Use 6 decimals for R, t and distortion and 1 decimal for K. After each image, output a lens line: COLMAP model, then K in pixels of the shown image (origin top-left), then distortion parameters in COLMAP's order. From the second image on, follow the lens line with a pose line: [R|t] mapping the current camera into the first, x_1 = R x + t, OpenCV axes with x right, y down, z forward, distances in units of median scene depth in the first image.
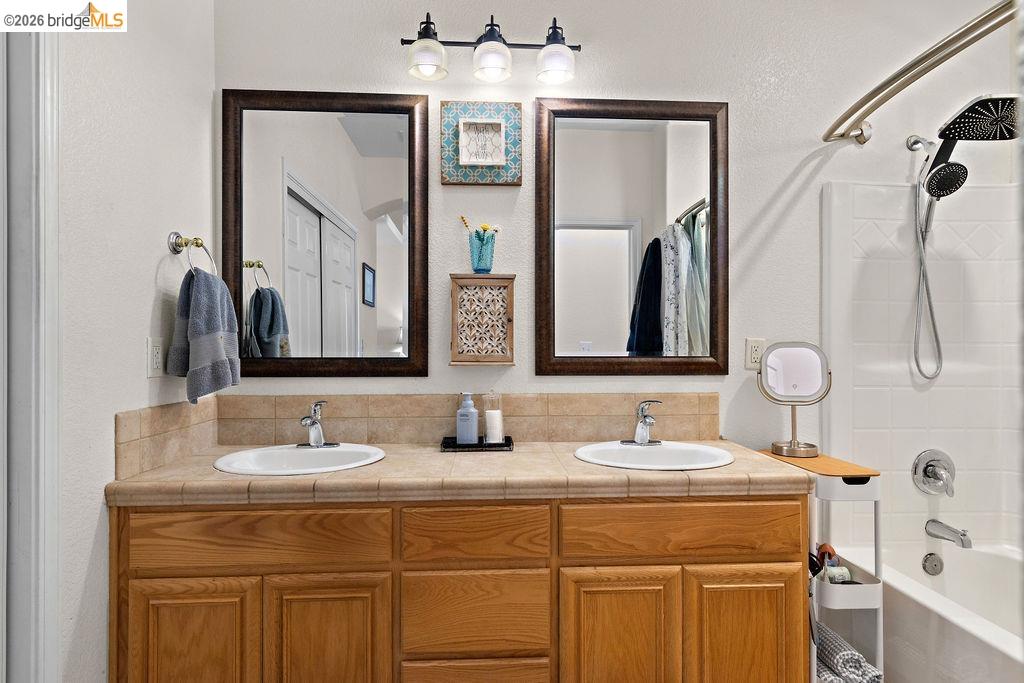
lens RADIAL K [[521.5, 0, 510.0], [0, 521.5, 348.3], [0, 0, 1]] dist [-0.001452, -0.000115]
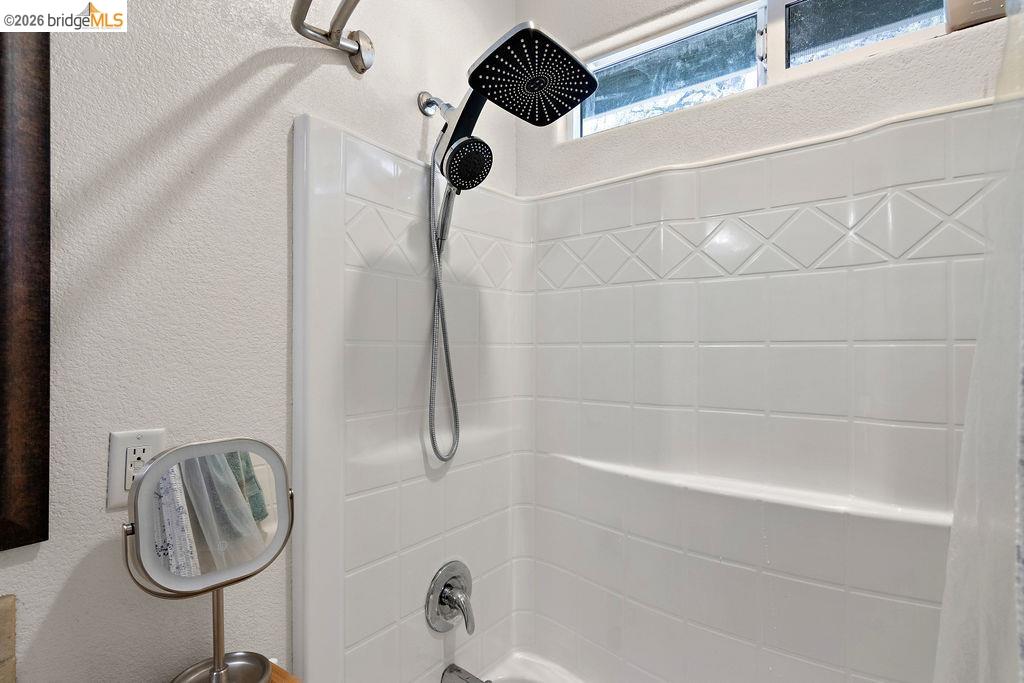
lens RADIAL K [[521.5, 0, 510.0], [0, 521.5, 348.3], [0, 0, 1]] dist [-0.001452, -0.000115]
pose [[0.640002, 0.000065, 0.768373, 0.348488], [-0.000019, 1.000000, -0.000070, -0.085866], [-0.768373, 0.000030, 0.640002, 0.516053]]
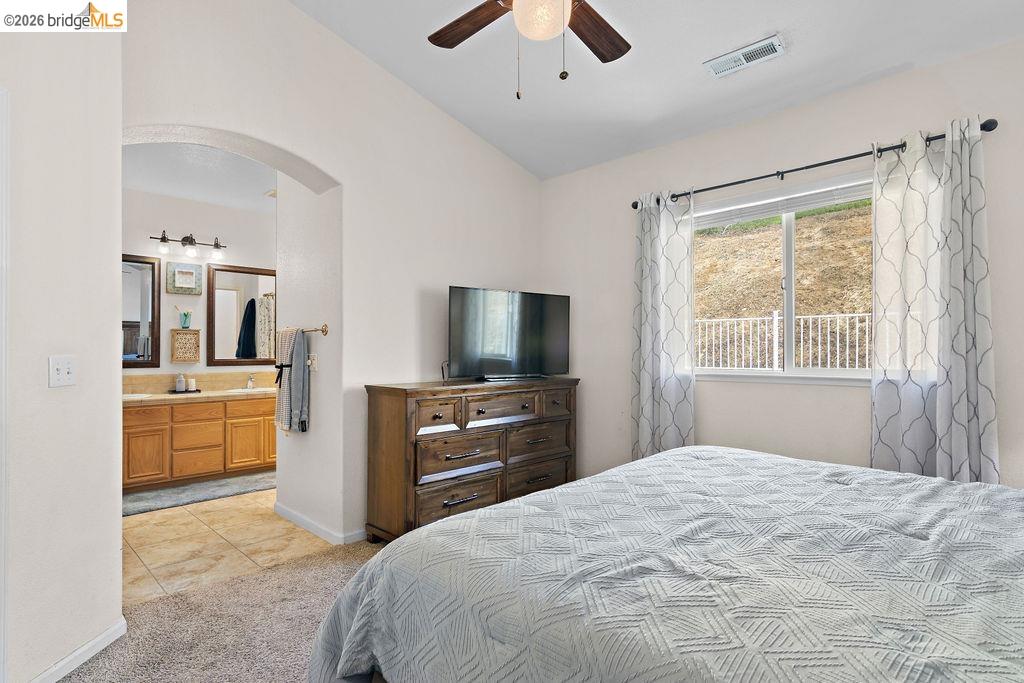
lens RADIAL K [[521.5, 0, 510.0], [0, 521.5, 348.3], [0, 0, 1]] dist [-0.001452, -0.000115]
pose [[0.735620, 0.005197, 0.677374, -0.620591], [-0.000057, 0.999971, -0.007610, -0.020487], [-0.677394, 0.005560, 0.735599, -2.029007]]
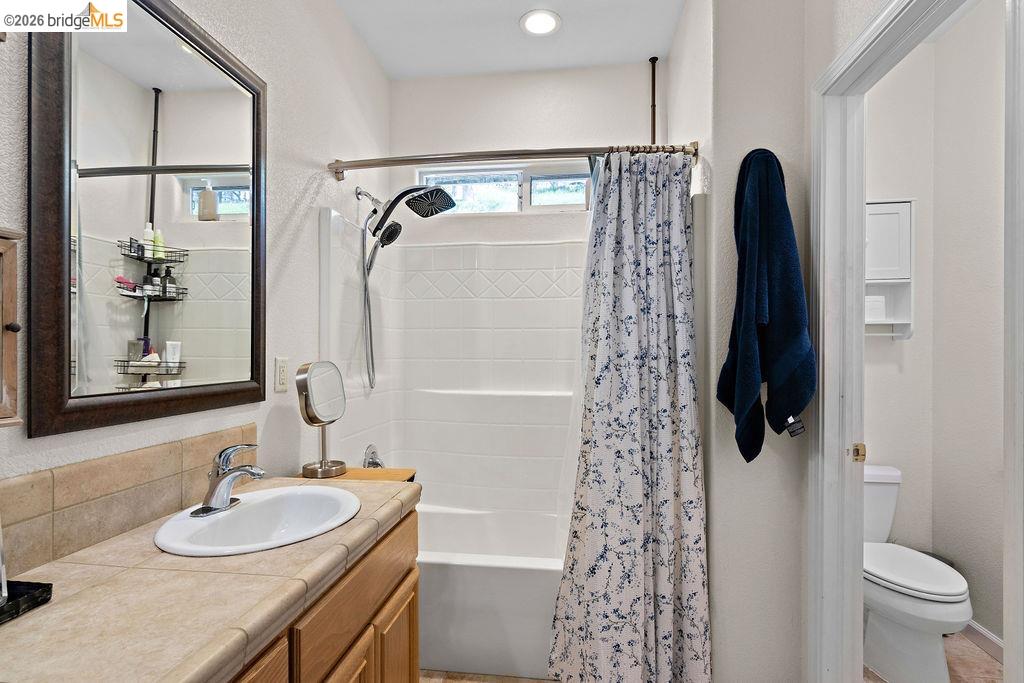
lens RADIAL K [[521.5, 0, 510.0], [0, 521.5, 348.3], [0, 0, 1]] dist [-0.001452, -0.000115]
pose [[0.186136, 0.004184, 0.982515, -0.358811], [-0.006912, 0.999972, -0.002949, -0.036298], [-0.982500, -0.006242, 0.186159, 0.451378]]
